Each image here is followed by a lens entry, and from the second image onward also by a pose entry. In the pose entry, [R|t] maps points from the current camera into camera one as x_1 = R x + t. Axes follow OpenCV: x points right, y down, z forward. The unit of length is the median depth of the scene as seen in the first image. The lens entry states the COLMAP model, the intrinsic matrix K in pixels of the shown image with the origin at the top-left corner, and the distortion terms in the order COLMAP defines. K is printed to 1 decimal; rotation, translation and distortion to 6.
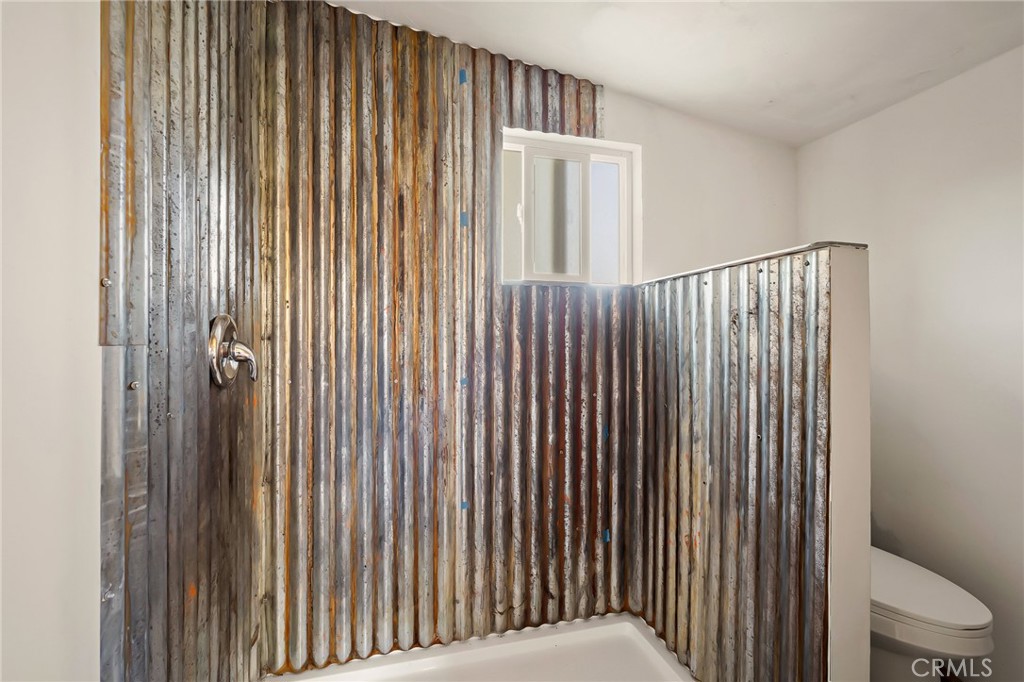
lens RADIAL K [[448.9, 0, 508.7], [0, 448.9, 337.8], [0, 0, 1]] dist [-0.004720, 0.000171]
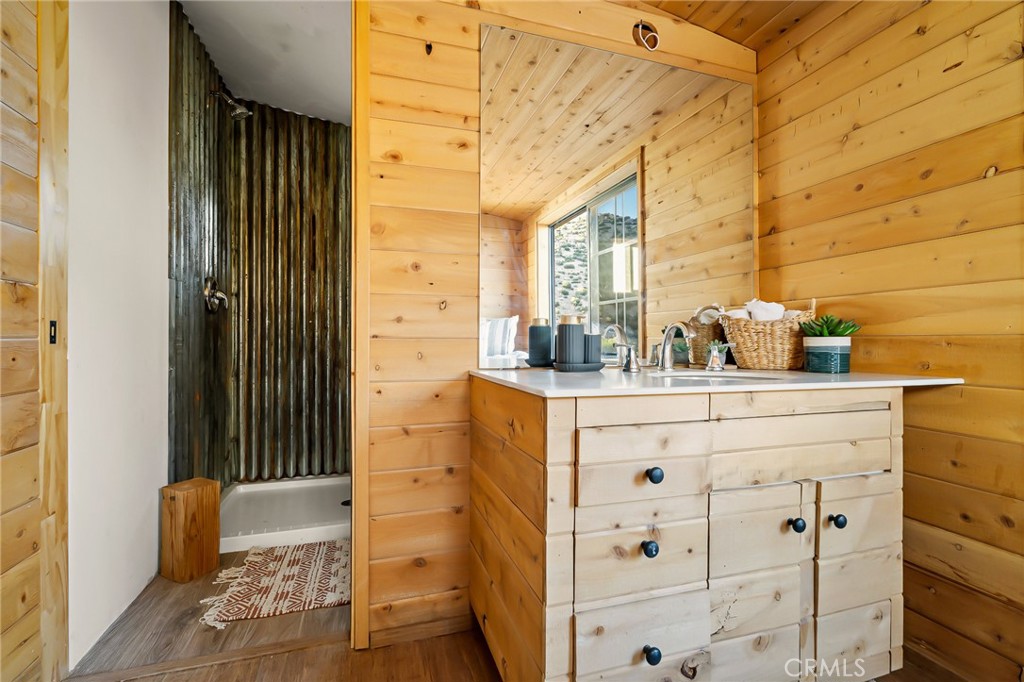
lens RADIAL K [[448.9, 0, 508.7], [0, 448.9, 337.8], [0, 0, 1]] dist [-0.004720, 0.000171]
pose [[0.999374, -0.000036, 0.035371, 0.481343], [0.000105, 0.999998, -0.001952, 0.171597], [-0.035371, 0.001955, 0.999372, -0.810909]]
